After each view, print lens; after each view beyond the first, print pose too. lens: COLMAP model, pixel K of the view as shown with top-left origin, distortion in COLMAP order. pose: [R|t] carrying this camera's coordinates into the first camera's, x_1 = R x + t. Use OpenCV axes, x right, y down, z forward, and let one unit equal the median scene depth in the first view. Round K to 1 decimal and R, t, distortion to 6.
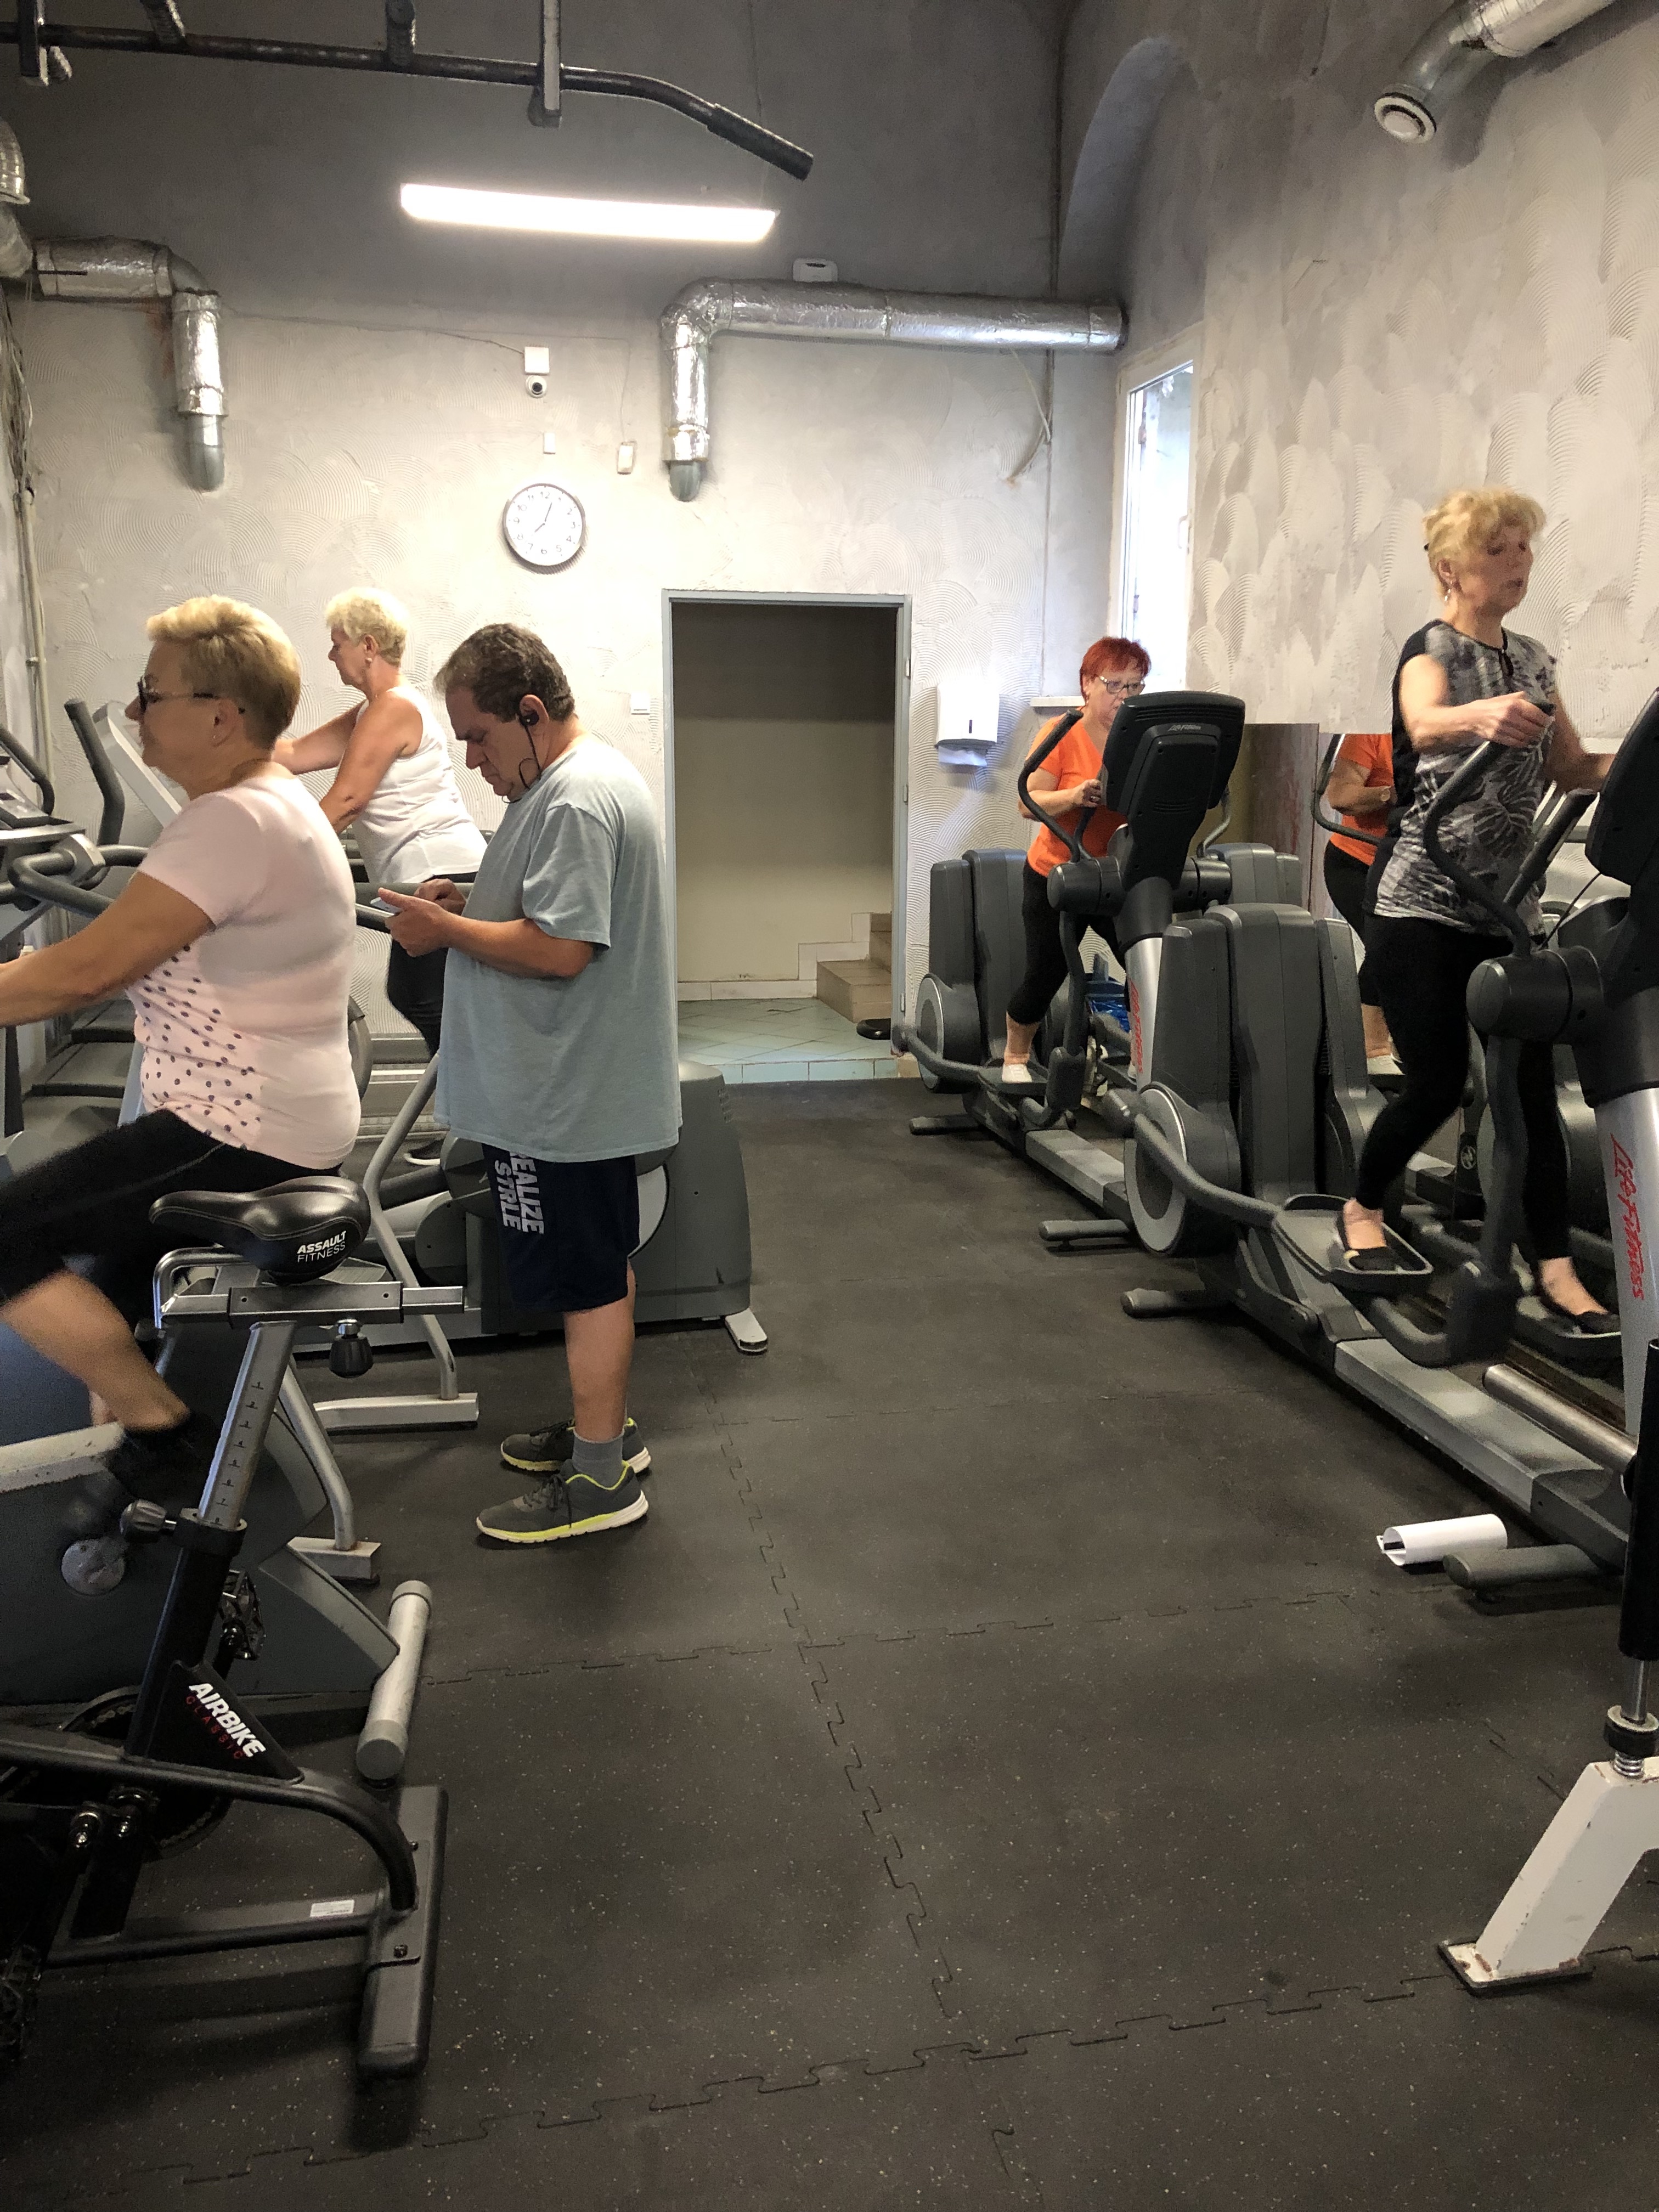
lens RADIAL K [[1823.4, 0, 831.9], [0, 1823.4, 1098.4], [0, 0, 1]] dist [0.041779, -0.021621]
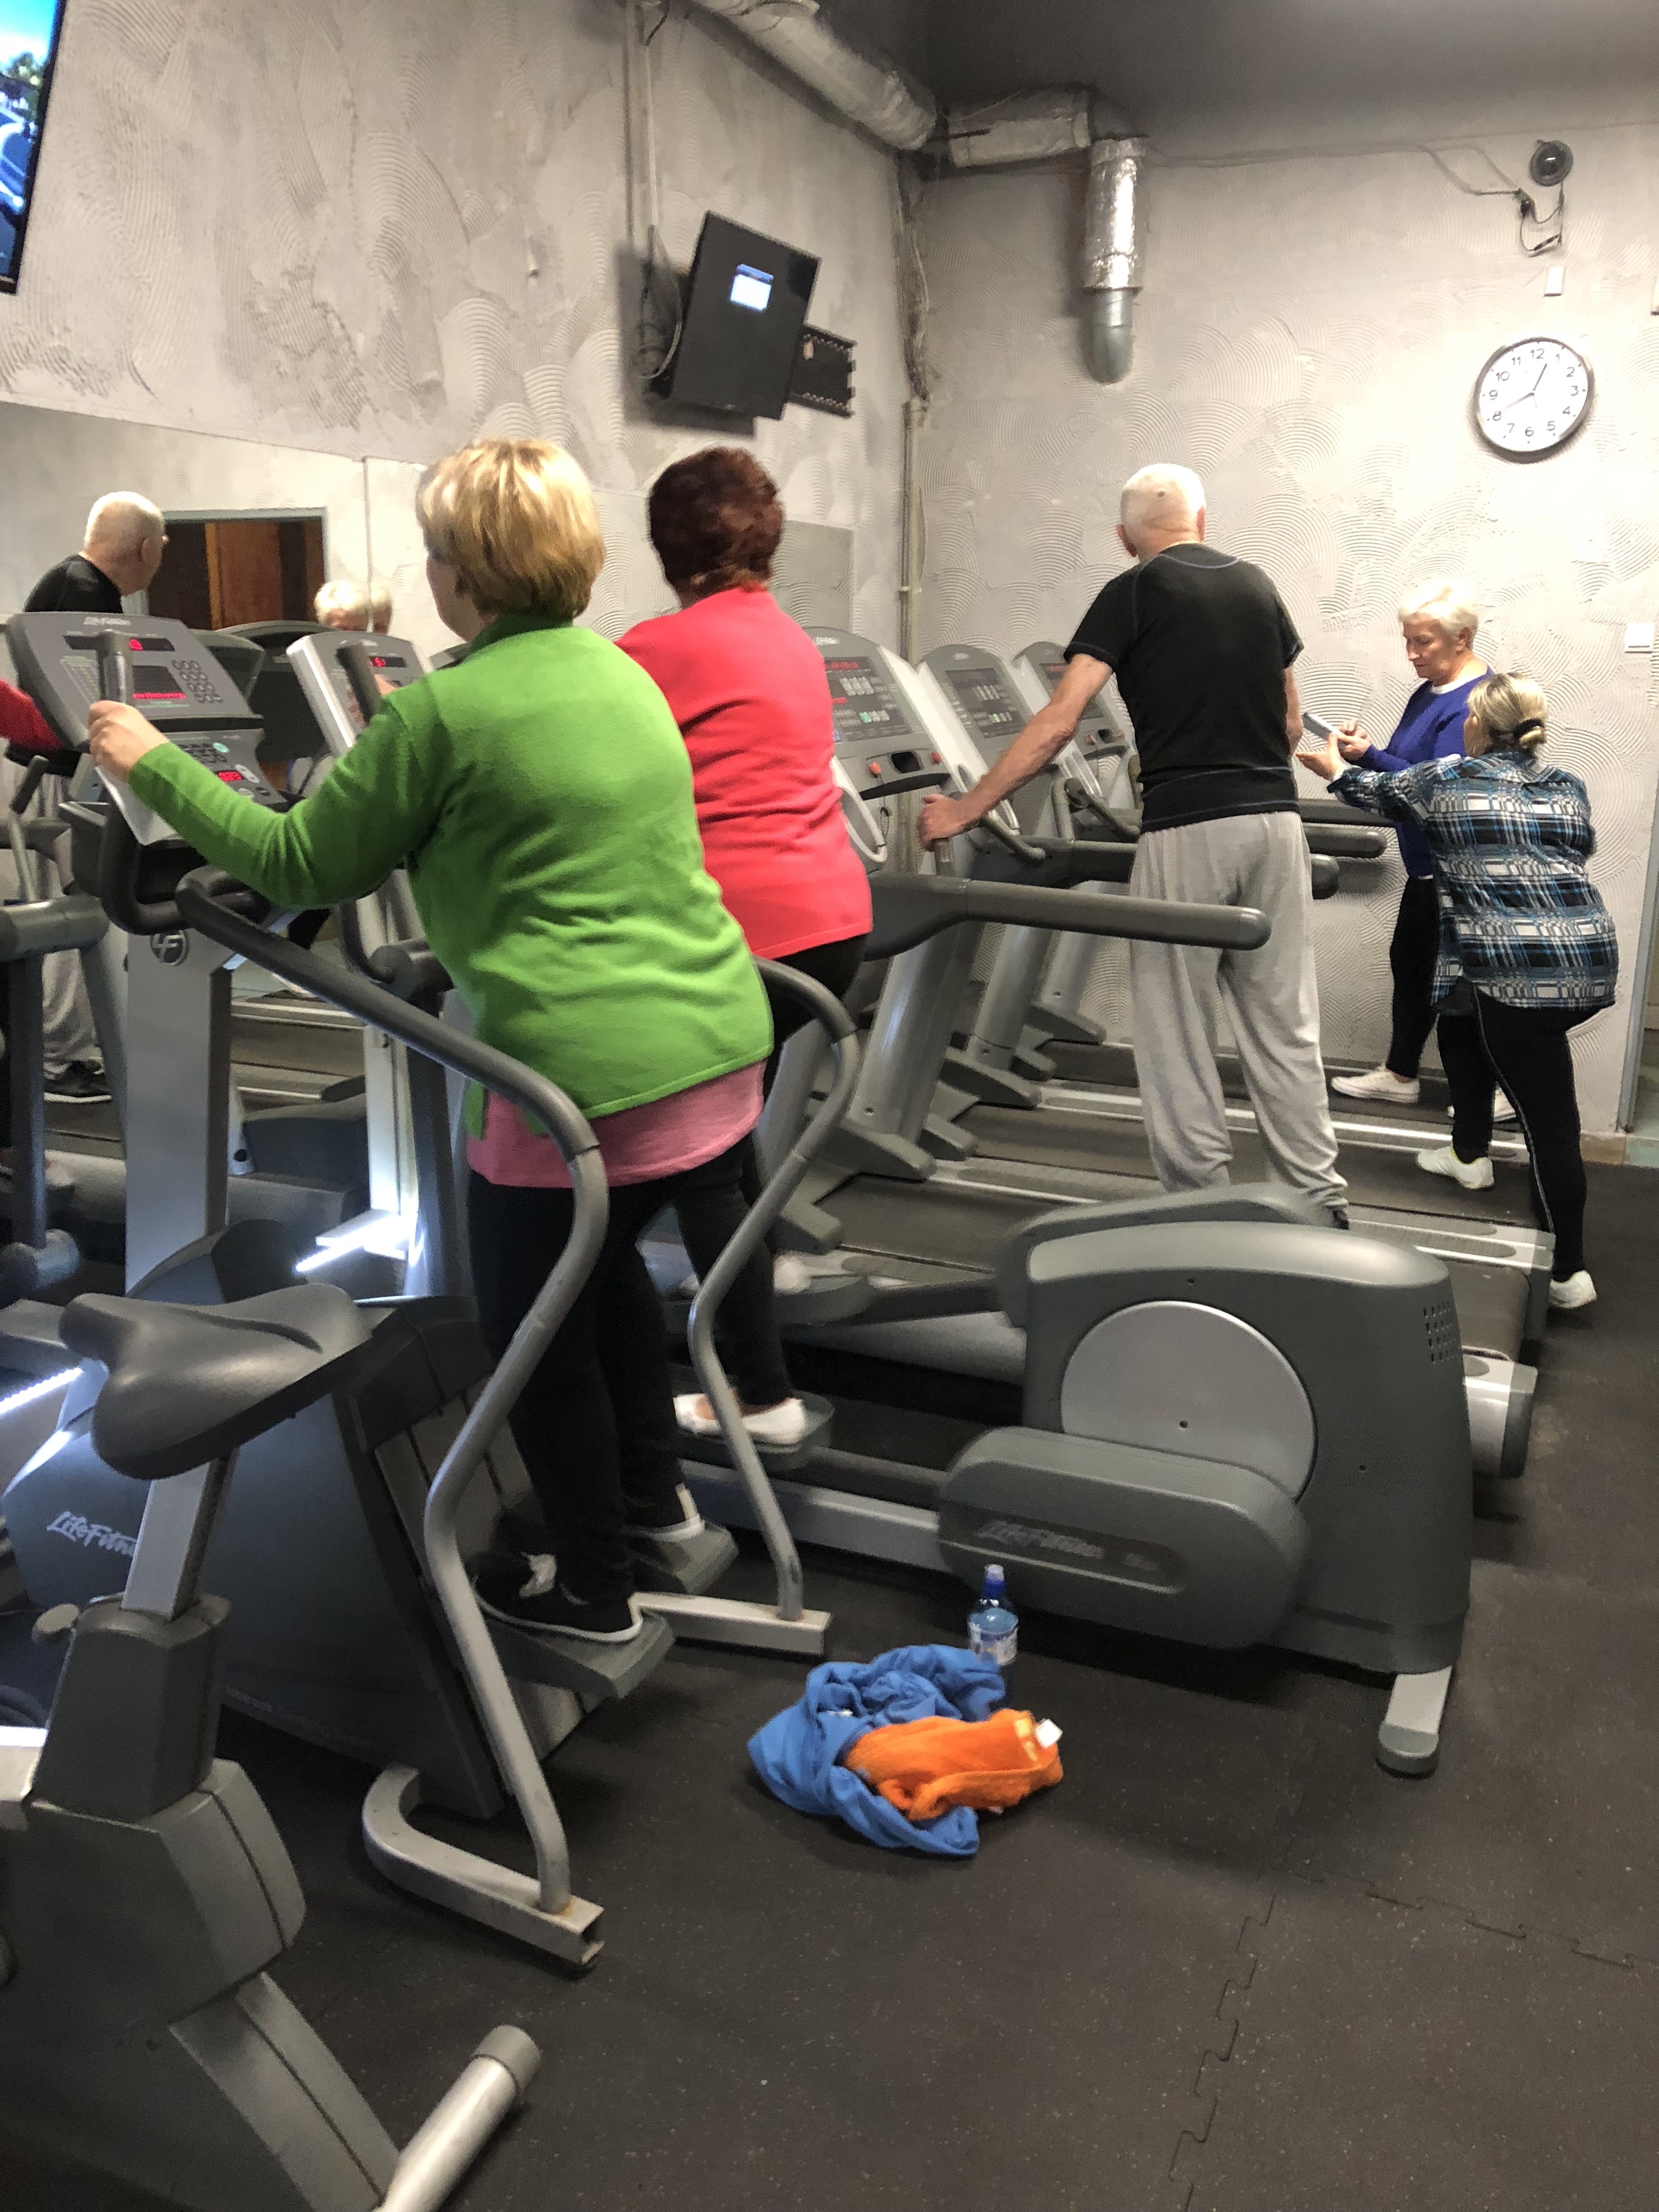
lens RADIAL K [[1823.4, 0, 813.2], [0, 1823.4, 1083.8], [0, 0, 1]] dist [0.041779, -0.021621]
pose [[0.826018, 0.136674, -0.546823, 0.053605], [-0.121262, 0.990529, 0.064400, -0.052791], [0.550446, 0.013113, 0.834768, 0.238918]]
